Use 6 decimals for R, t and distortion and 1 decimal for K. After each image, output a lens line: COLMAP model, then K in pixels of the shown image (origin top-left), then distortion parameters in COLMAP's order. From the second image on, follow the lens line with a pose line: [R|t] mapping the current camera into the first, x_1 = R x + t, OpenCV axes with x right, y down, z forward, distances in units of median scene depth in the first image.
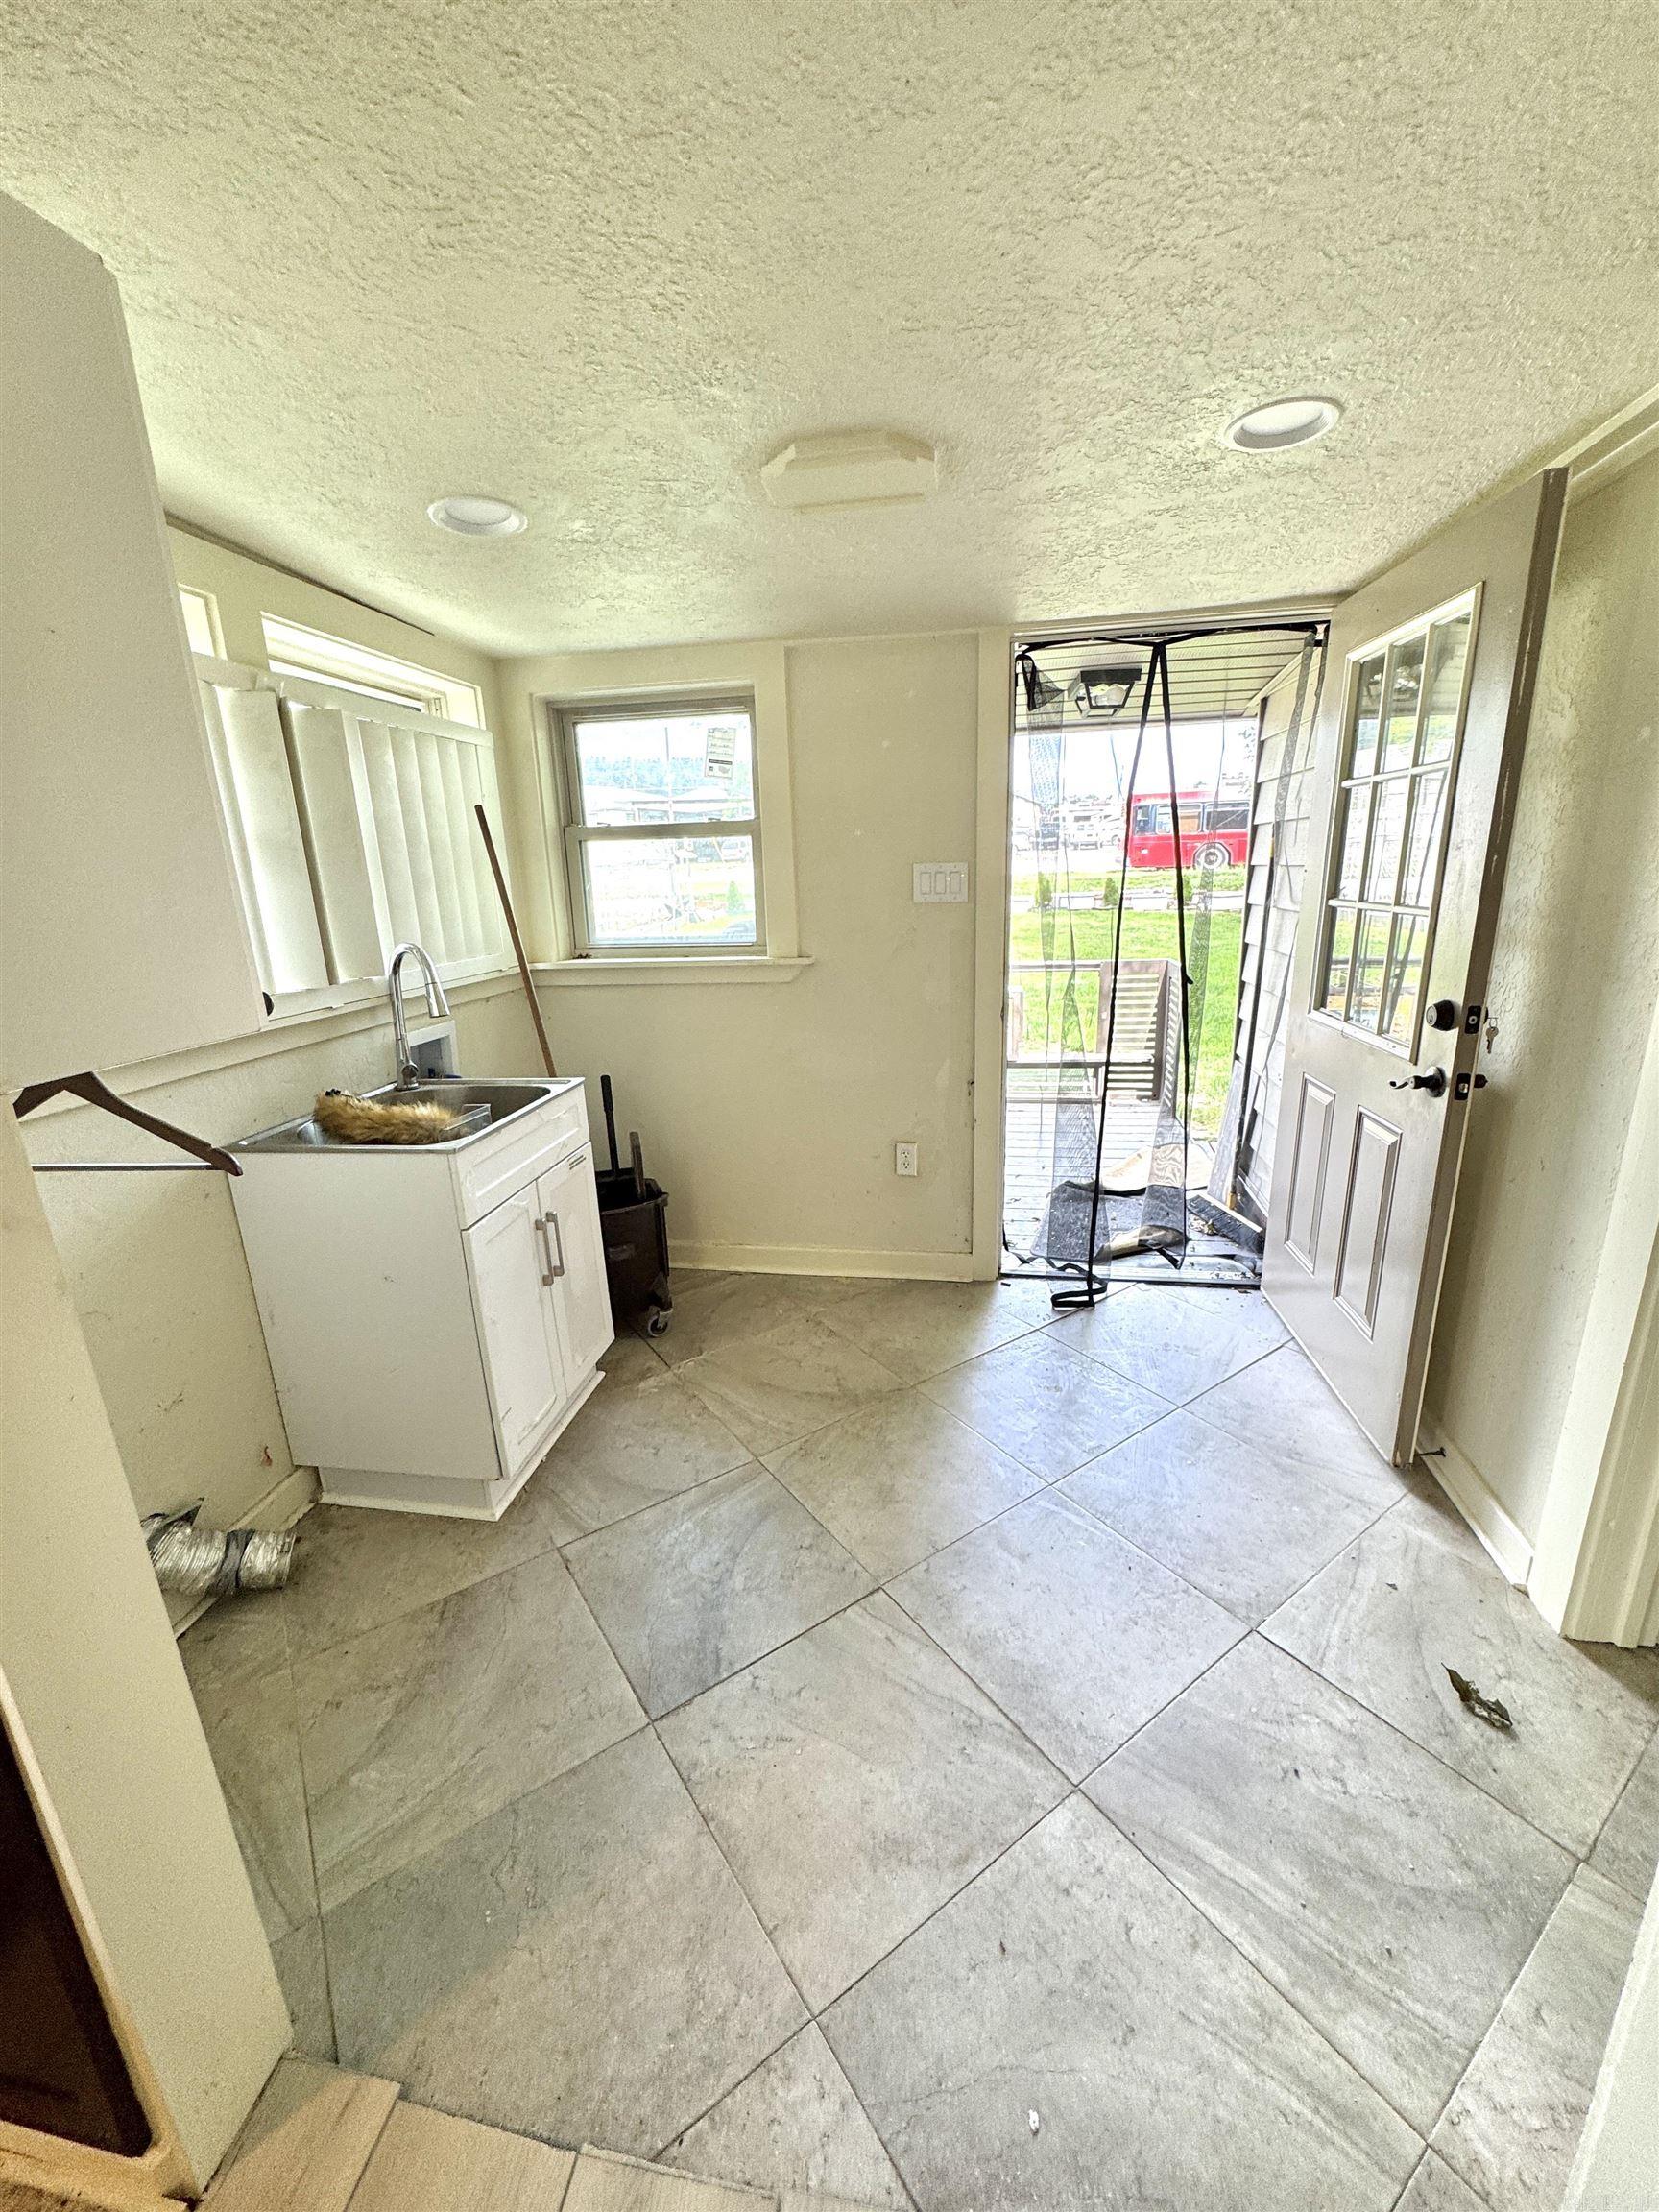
lens RADIAL K [[886.6, 0, 832.1], [0, 886.6, 1108.0], [0, 0, 1]] dist [-0.002656, 0.000157]
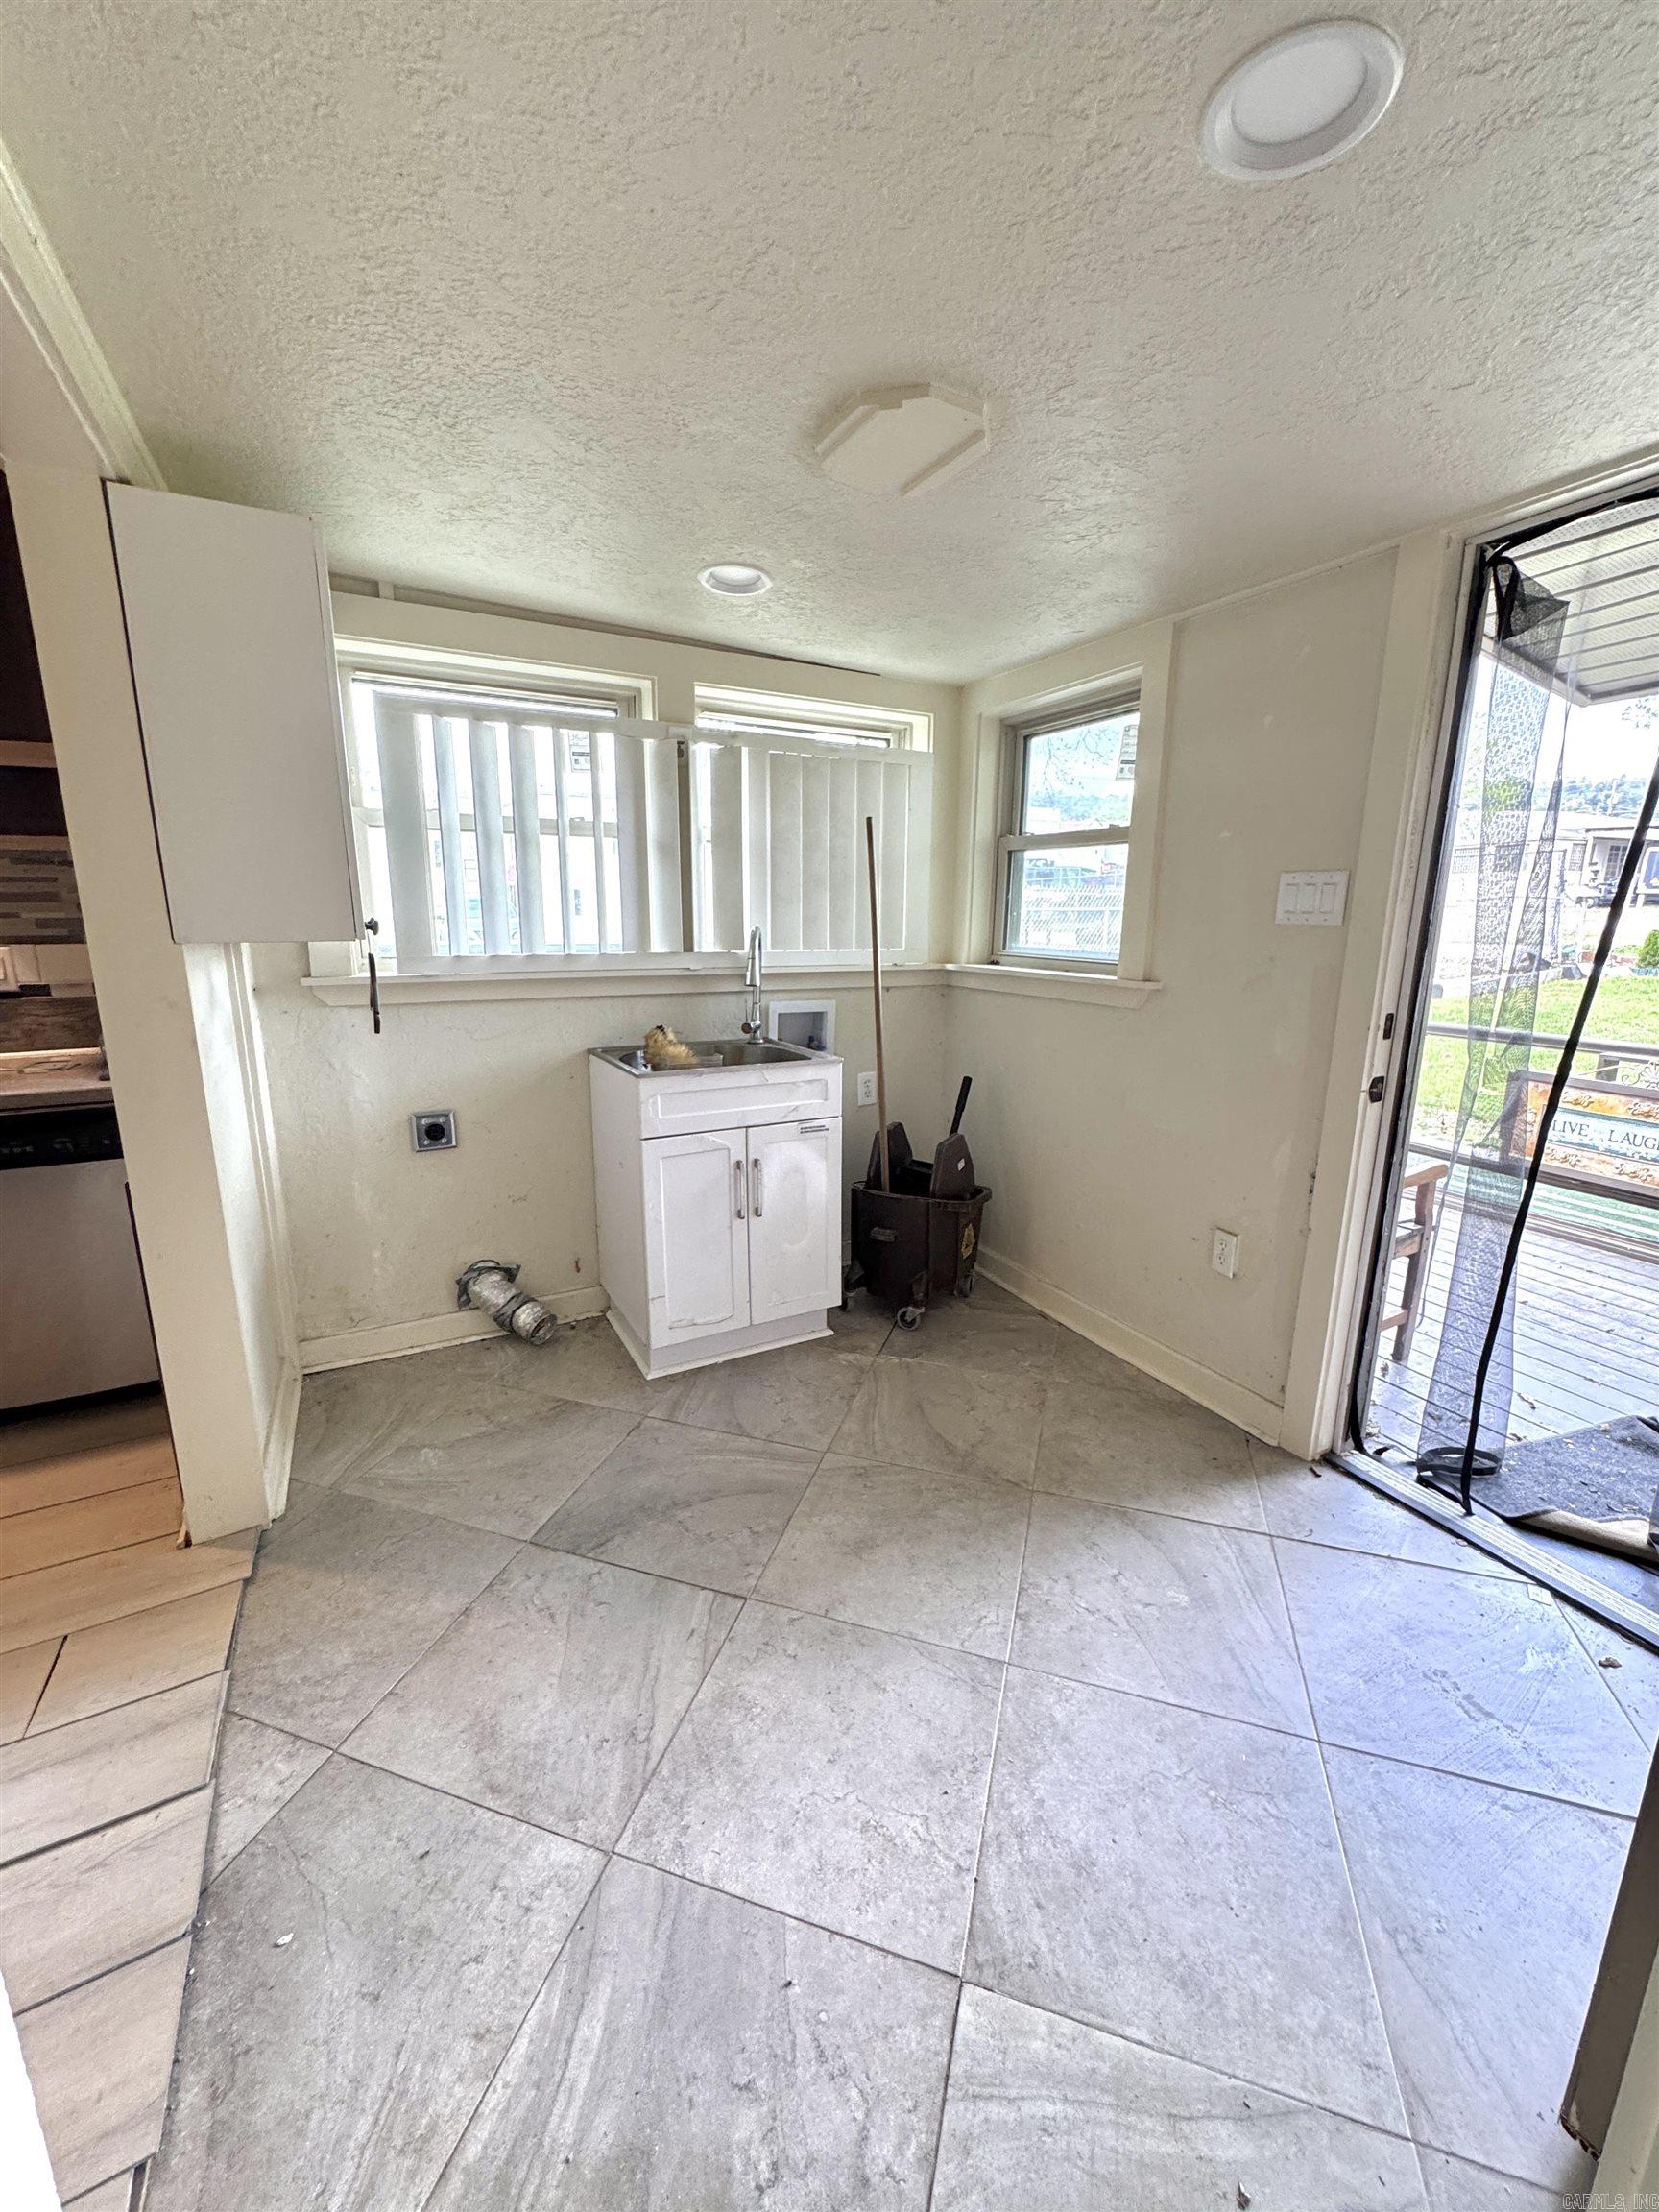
lens RADIAL K [[886.6, 0, 834.1], [0, 886.6, 1107.8], [0, 0, 1]] dist [-0.002656, 0.000157]
pose [[0.609410, 0.208154, -0.765044, 0.749602], [-0.236827, 0.968660, 0.074905, -0.072190], [0.756659, 0.135535, 0.639607, 0.388122]]
